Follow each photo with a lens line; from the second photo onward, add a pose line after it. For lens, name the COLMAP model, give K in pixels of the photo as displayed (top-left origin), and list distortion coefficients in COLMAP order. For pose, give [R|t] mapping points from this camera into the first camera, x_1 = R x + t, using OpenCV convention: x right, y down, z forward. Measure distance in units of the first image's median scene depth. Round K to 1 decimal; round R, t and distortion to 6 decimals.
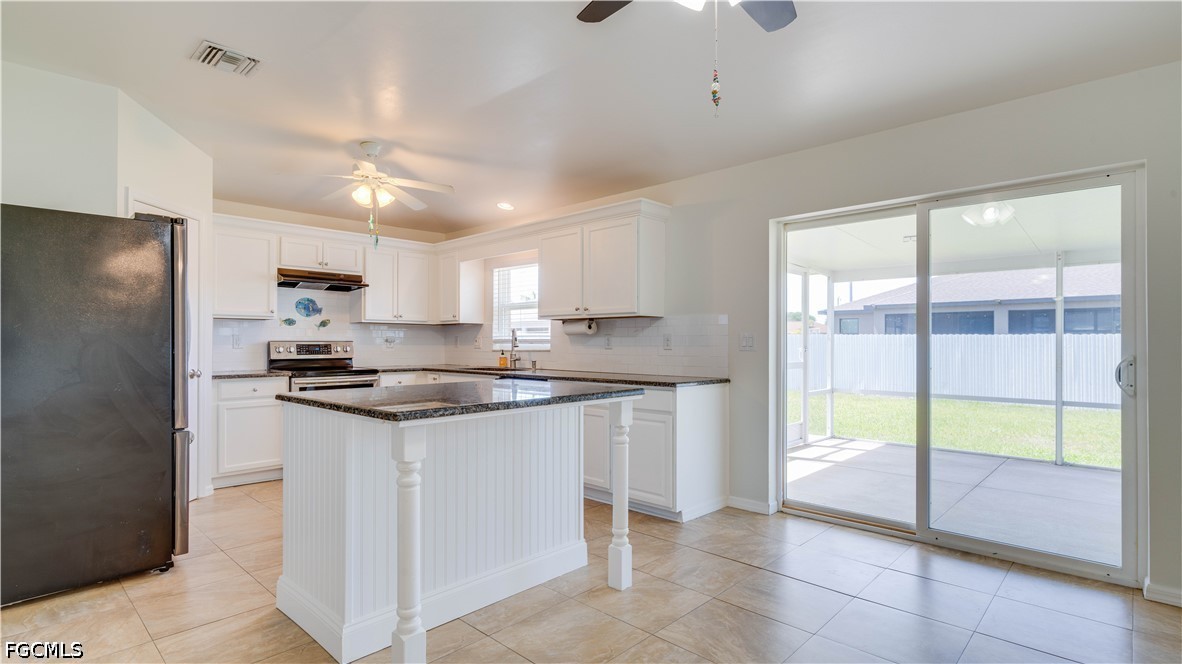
lens RADIAL K [[573.3, 0, 590.0], [0, 573.3, 336.7], [0, 0, 1]] dist [0.004403, 0.000221]
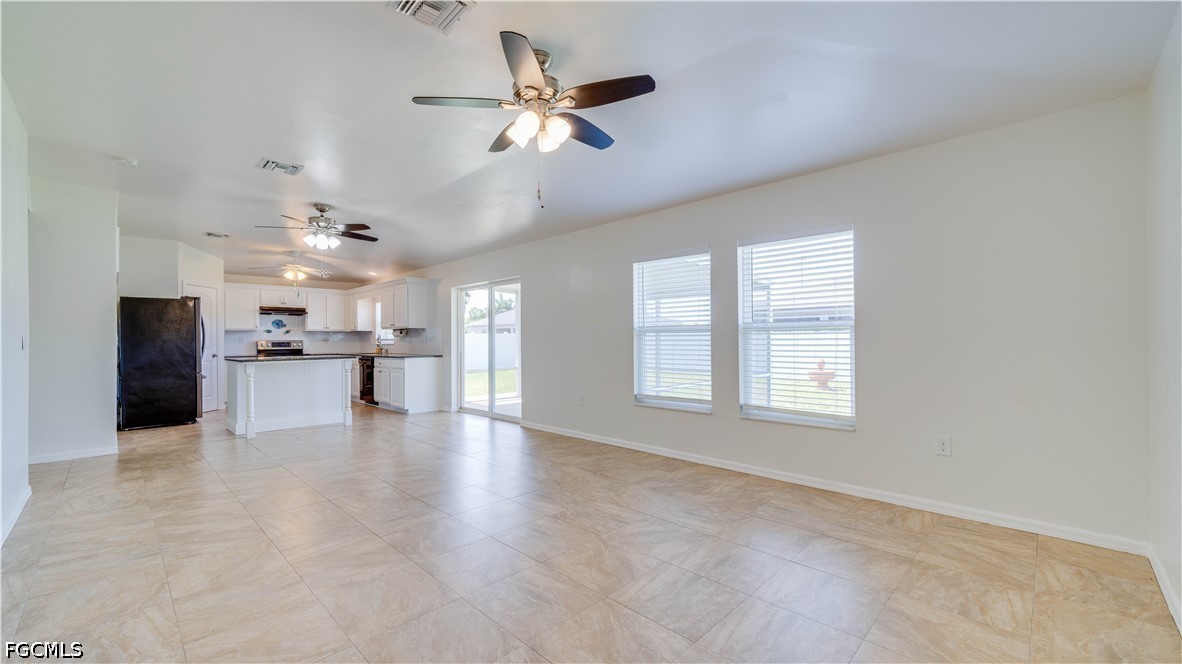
lens RADIAL K [[472.6, 0, 592.5], [0, 472.6, 334.8], [0, 0, 1]] dist [-0.000068, -0.000059]
pose [[0.999926, -0.008544, -0.008619, 0.656638], [0.008546, 0.999963, 0.000233, -0.004516], [0.008617, -0.000306, 0.999963, -0.686030]]
